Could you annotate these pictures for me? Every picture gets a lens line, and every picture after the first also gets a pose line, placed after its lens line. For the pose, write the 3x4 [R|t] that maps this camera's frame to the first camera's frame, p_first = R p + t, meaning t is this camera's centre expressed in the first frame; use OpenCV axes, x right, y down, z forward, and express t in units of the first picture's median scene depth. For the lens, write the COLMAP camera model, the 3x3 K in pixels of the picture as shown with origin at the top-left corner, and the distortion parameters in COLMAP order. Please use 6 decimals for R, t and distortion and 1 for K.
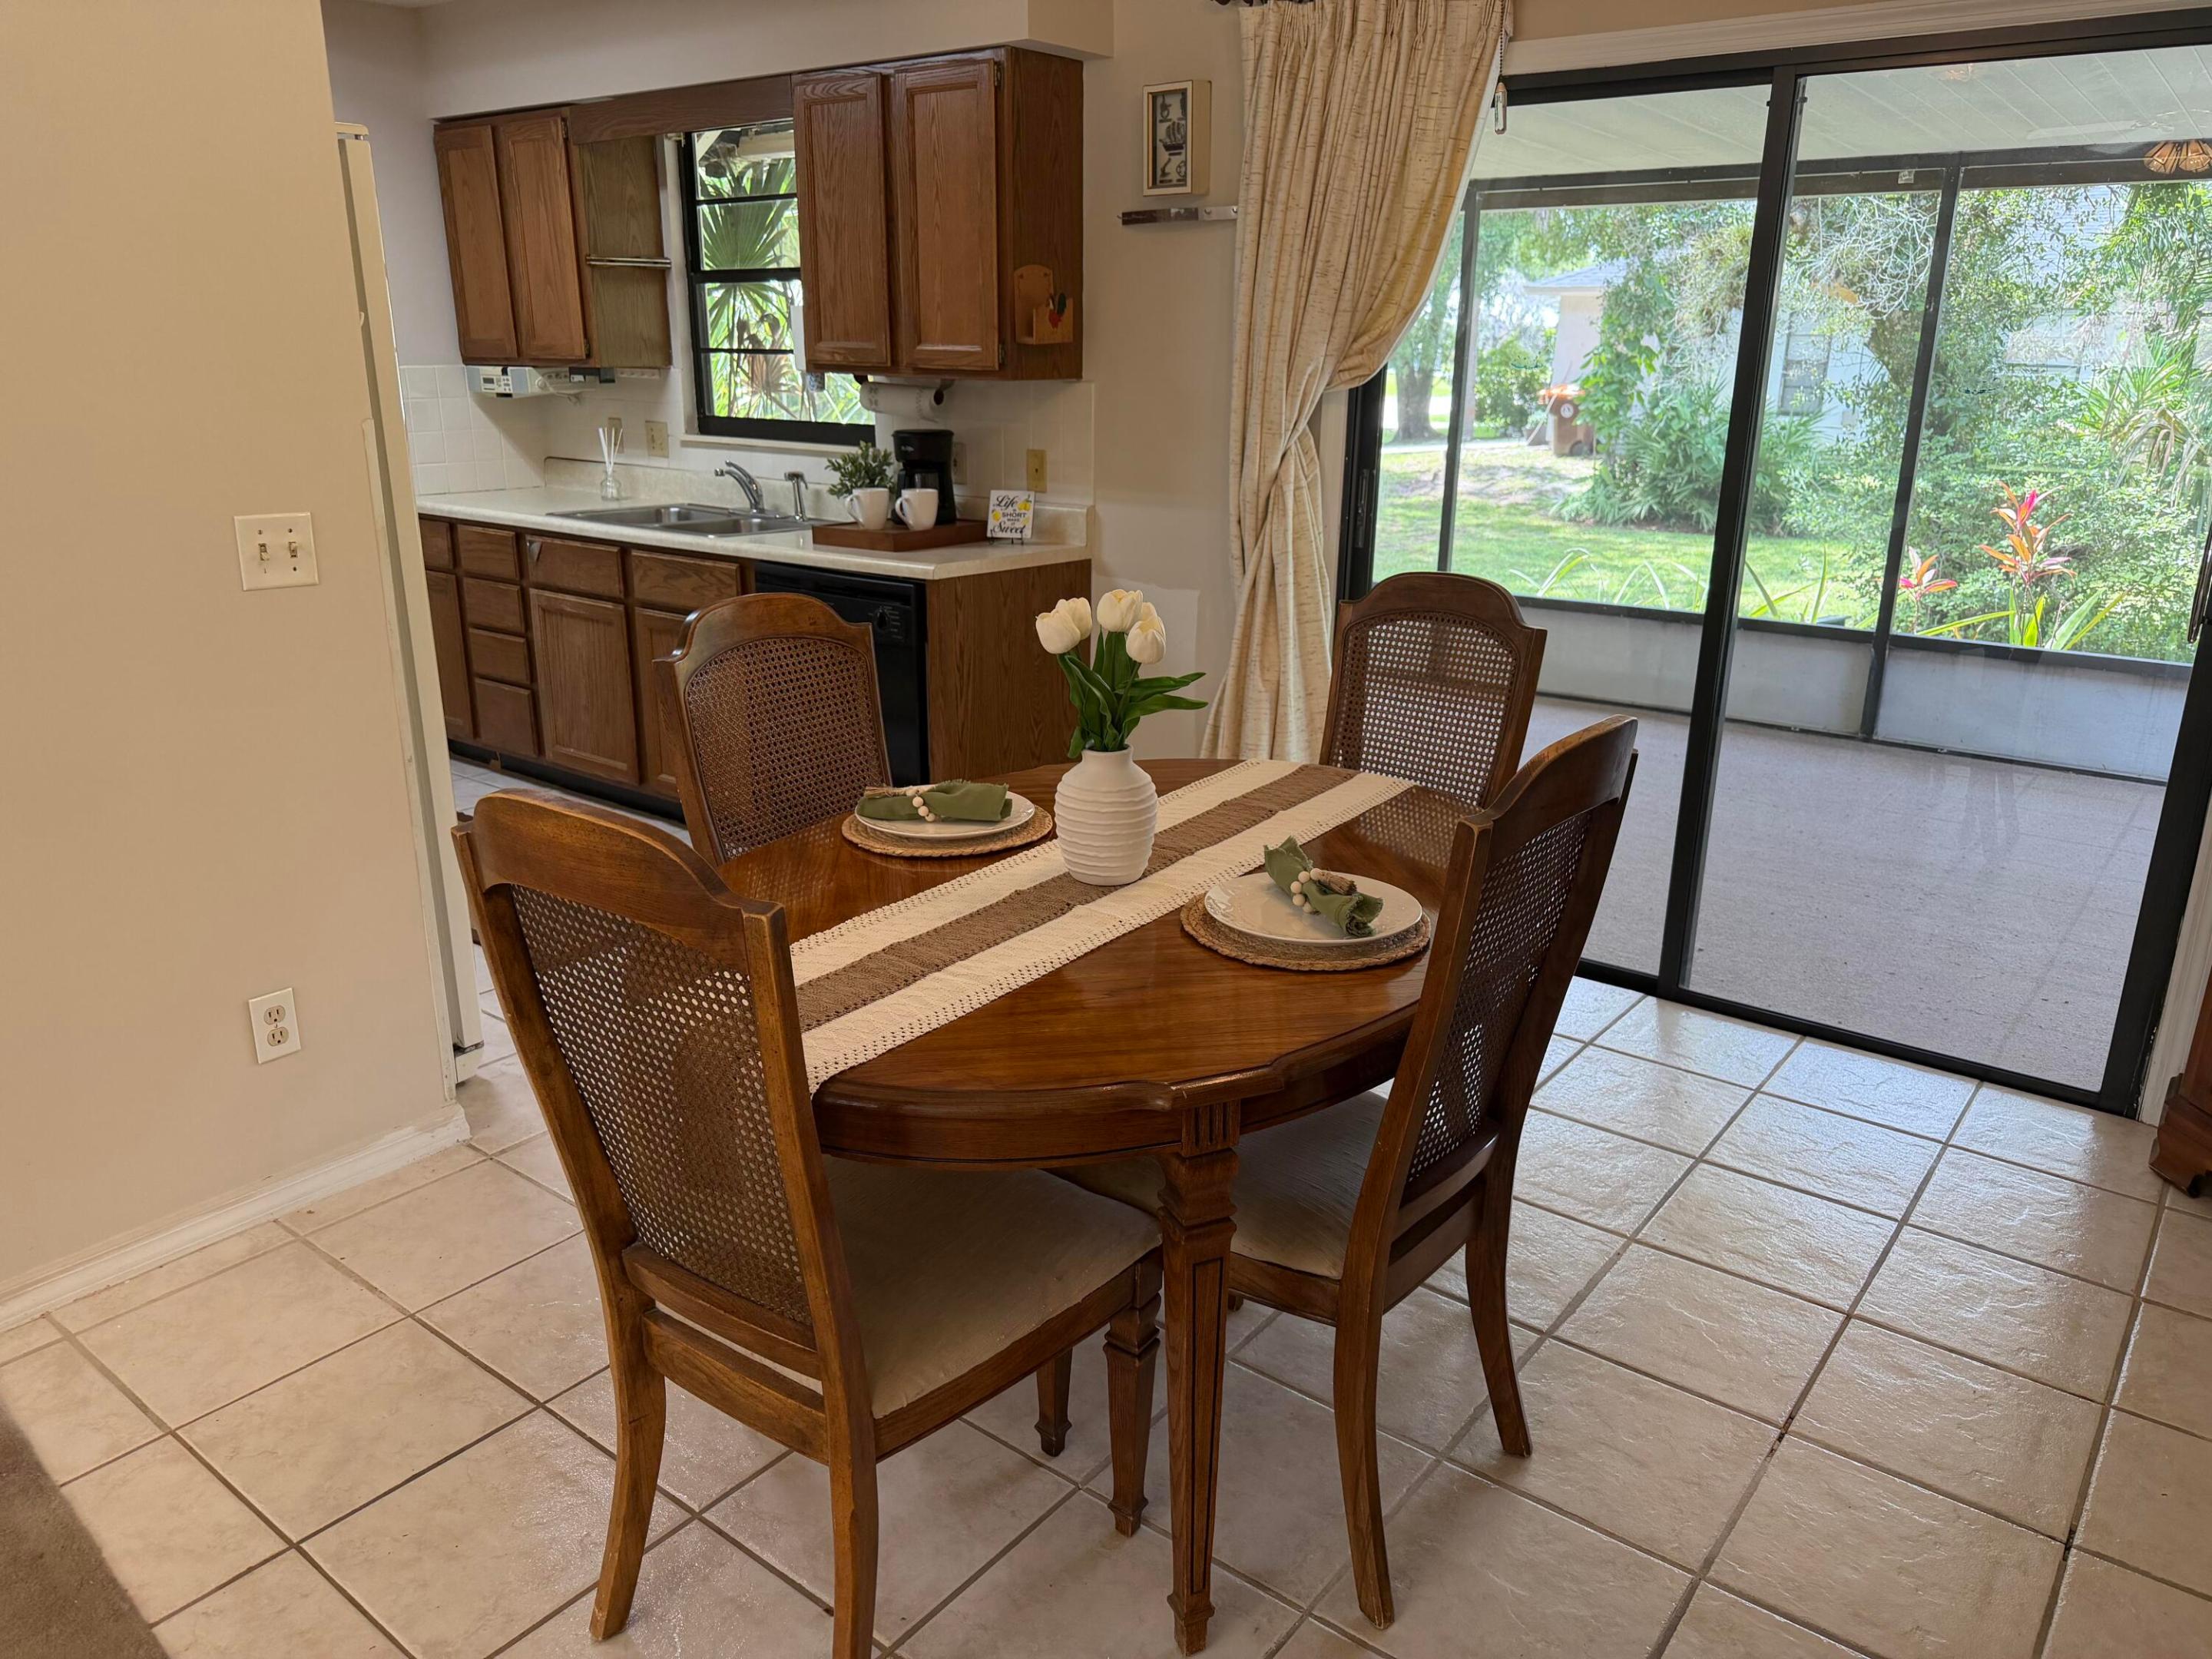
lens RADIAL K [[1578.4, 0, 1120.9], [0, 1578.4, 826.0], [0, 0, 1]] dist [0.015932, -0.047090]
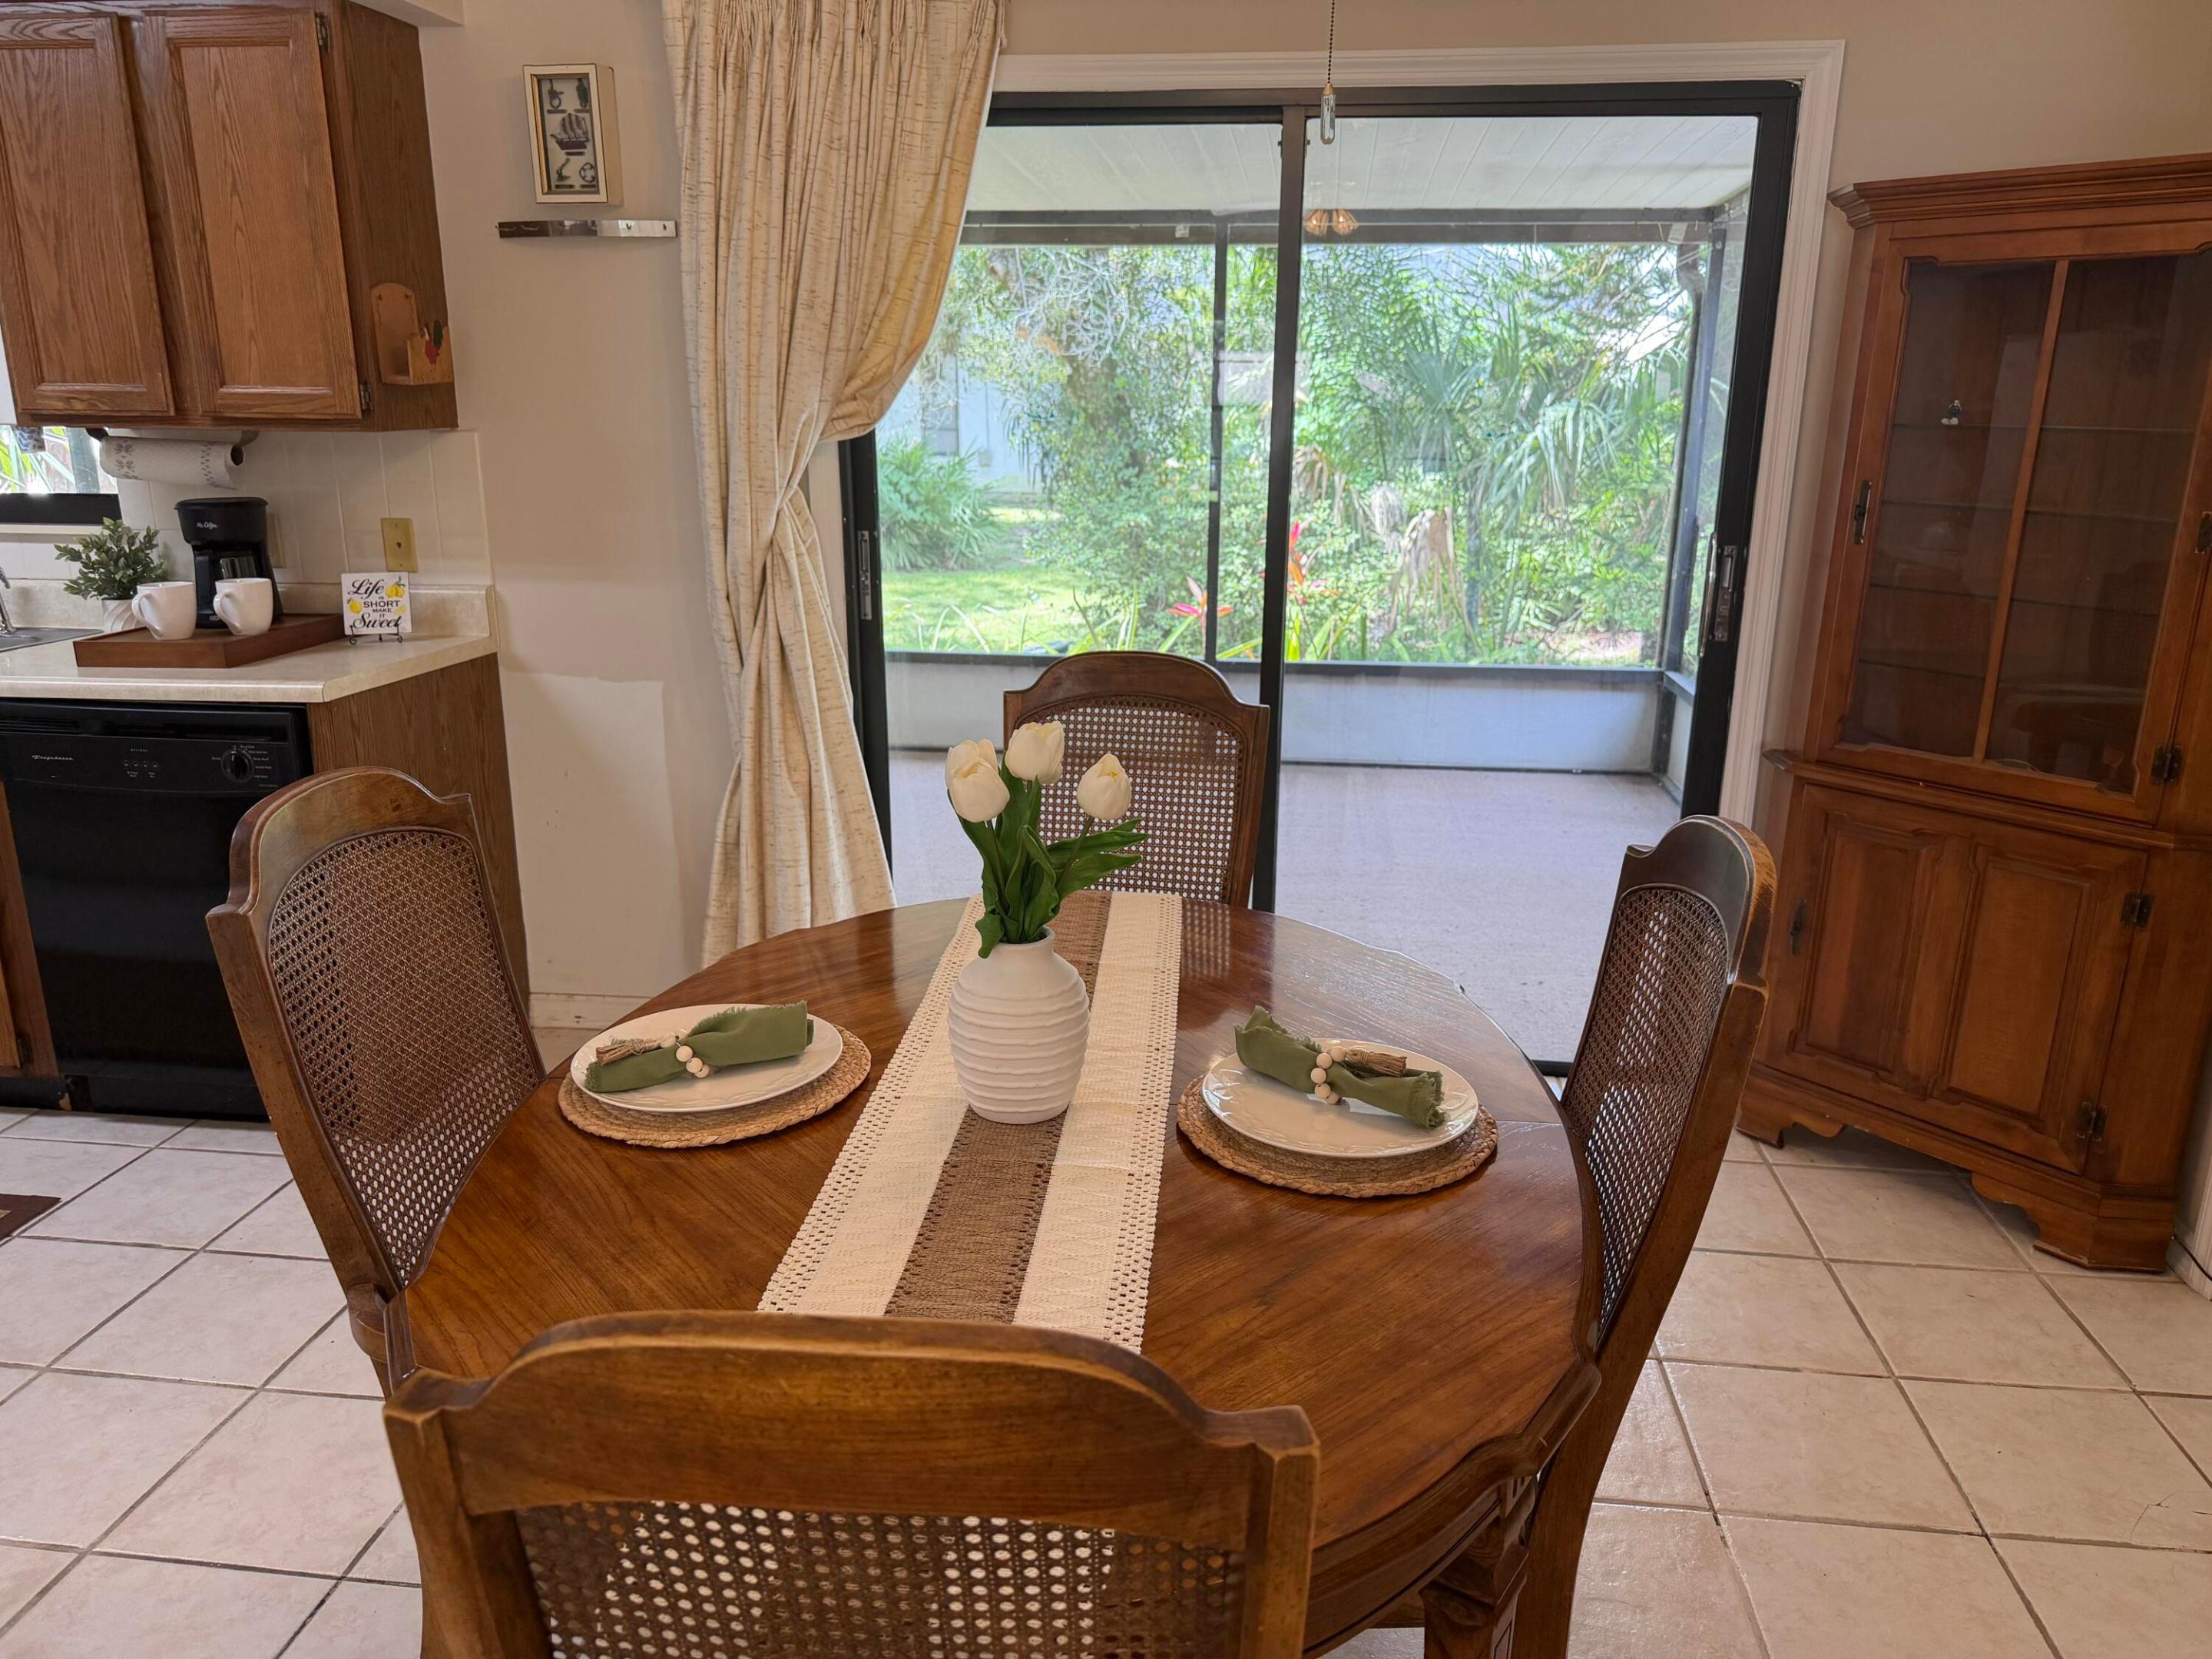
lens RADIAL K [[1574.1, 0, 1107.6], [0, 1574.1, 787.4], [0, 0, 1]] dist [0.050764, -0.052943]
pose [[0.858724, -0.127151, 0.496413, -0.181778], [0.150438, 0.988594, -0.007018, -0.058971], [-0.489859, 0.080706, 0.868058, 0.190967]]
